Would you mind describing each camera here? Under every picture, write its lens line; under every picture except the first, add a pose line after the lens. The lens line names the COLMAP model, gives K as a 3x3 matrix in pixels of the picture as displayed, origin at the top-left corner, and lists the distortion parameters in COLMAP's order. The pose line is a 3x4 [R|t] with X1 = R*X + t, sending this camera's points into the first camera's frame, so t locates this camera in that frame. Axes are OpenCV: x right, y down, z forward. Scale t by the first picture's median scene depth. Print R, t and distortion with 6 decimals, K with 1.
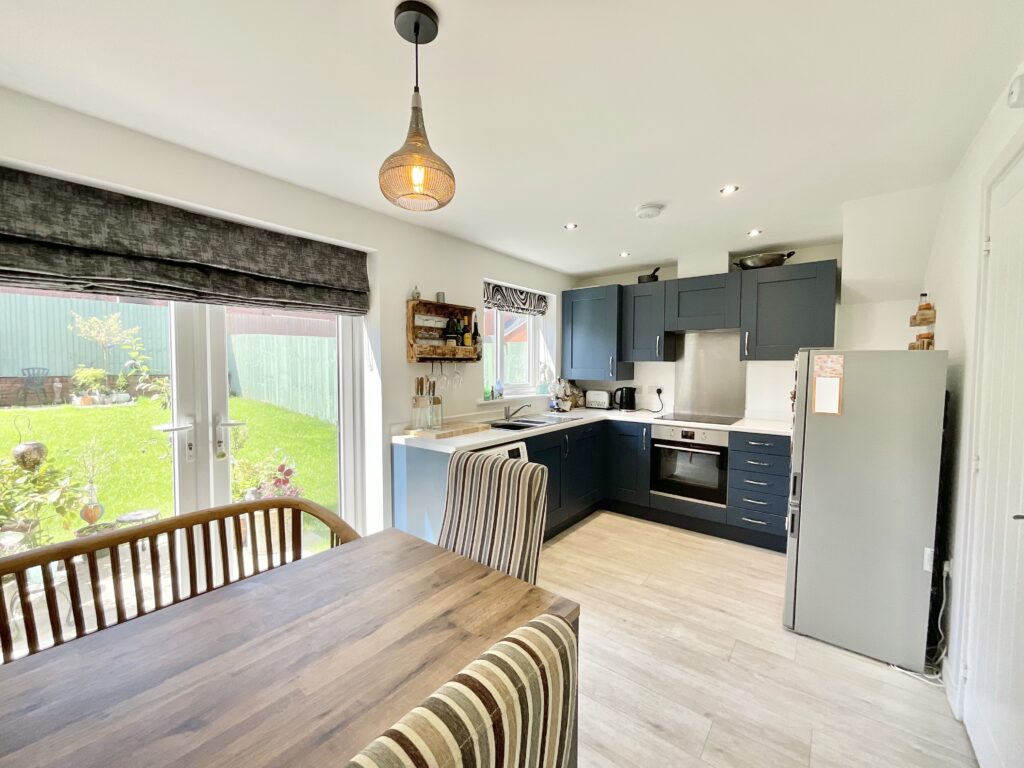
lens RADIAL K [[417.5, 0, 510.9], [0, 417.5, 382.0], [0, 0, 1]] dist [-0.001610, -0.000018]
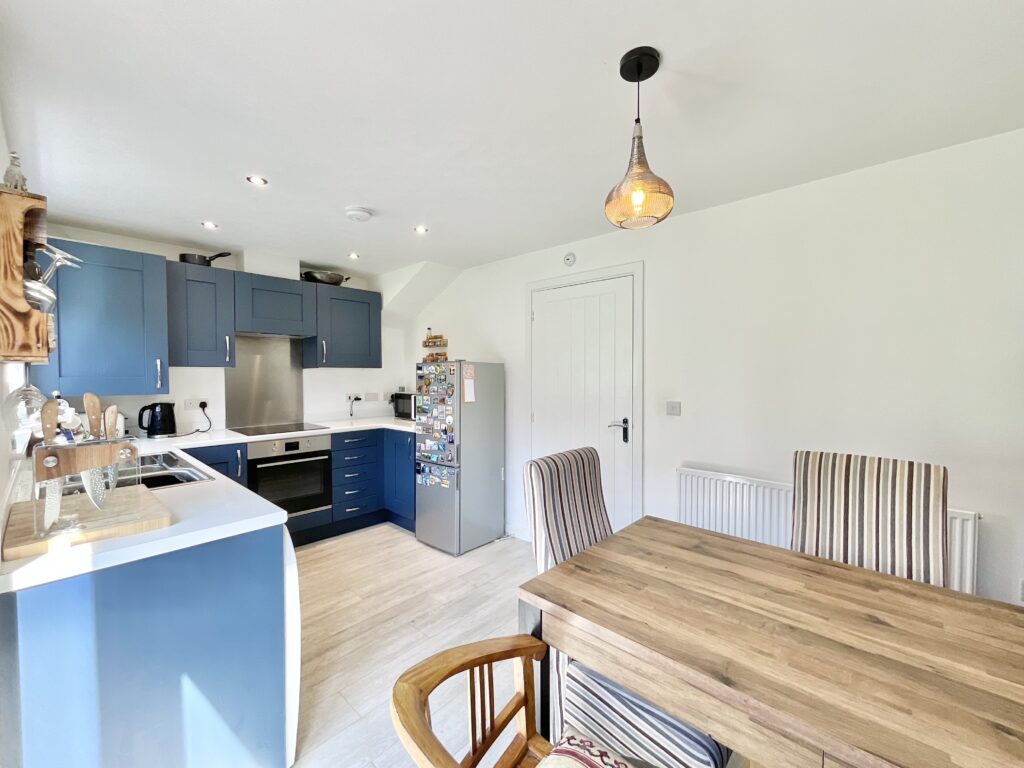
lens RADIAL K [[417.5, 0, 510.9], [0, 417.5, 382.0], [0, 0, 1]] dist [-0.001610, -0.000018]
pose [[0.076447, -0.021487, 0.996842, -0.600784], [0.043625, 0.998882, 0.018185, -0.015953], [-0.996119, 0.042097, 0.077299, 0.557056]]
